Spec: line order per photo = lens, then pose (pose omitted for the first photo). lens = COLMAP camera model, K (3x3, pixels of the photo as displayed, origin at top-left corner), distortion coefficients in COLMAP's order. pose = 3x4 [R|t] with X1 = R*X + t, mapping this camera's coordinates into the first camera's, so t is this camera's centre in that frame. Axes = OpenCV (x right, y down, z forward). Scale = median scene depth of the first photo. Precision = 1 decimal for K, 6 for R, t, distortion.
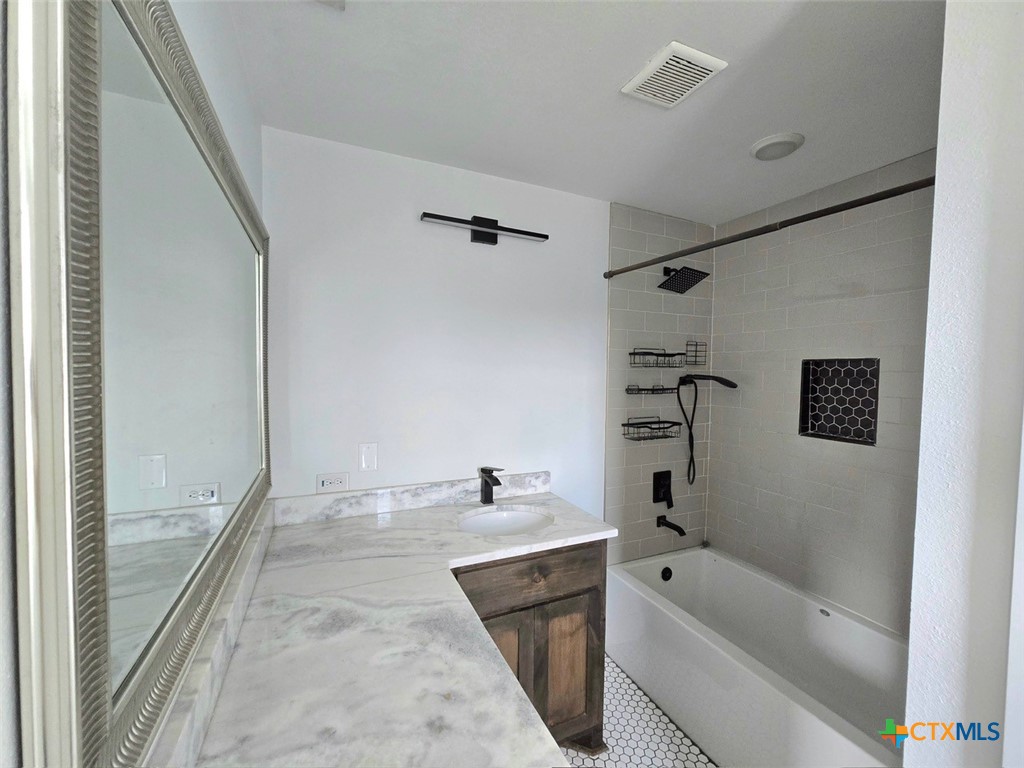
lens RADIAL K [[425.8, 0, 512.0], [0, 425.8, 383.9], [0, 0, 1]] dist [-0.001350, 0.000147]
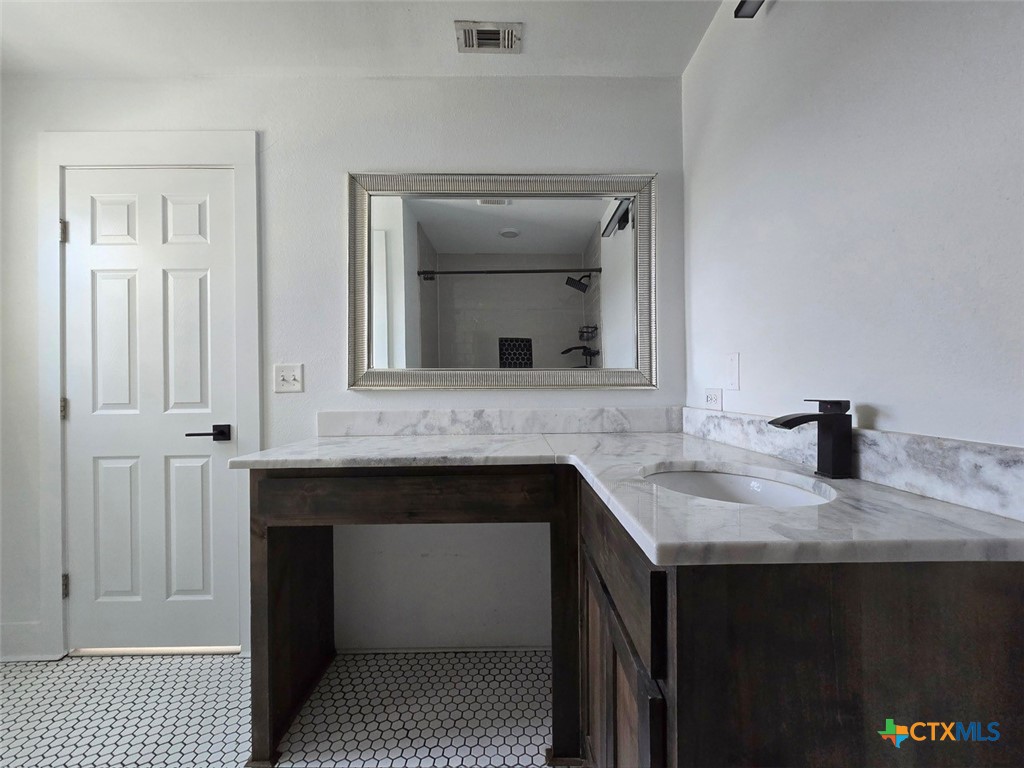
lens RADIAL K [[425.8, 0, 513.3], [0, 425.8, 385.8], [0, 0, 1]] dist [-0.001350, 0.000147]
pose [[-0.389268, -0.004887, -0.921112, 0.517050], [-0.030314, 0.999512, 0.007508, 0.196182], [0.920626, 0.030845, -0.389226, 0.896396]]
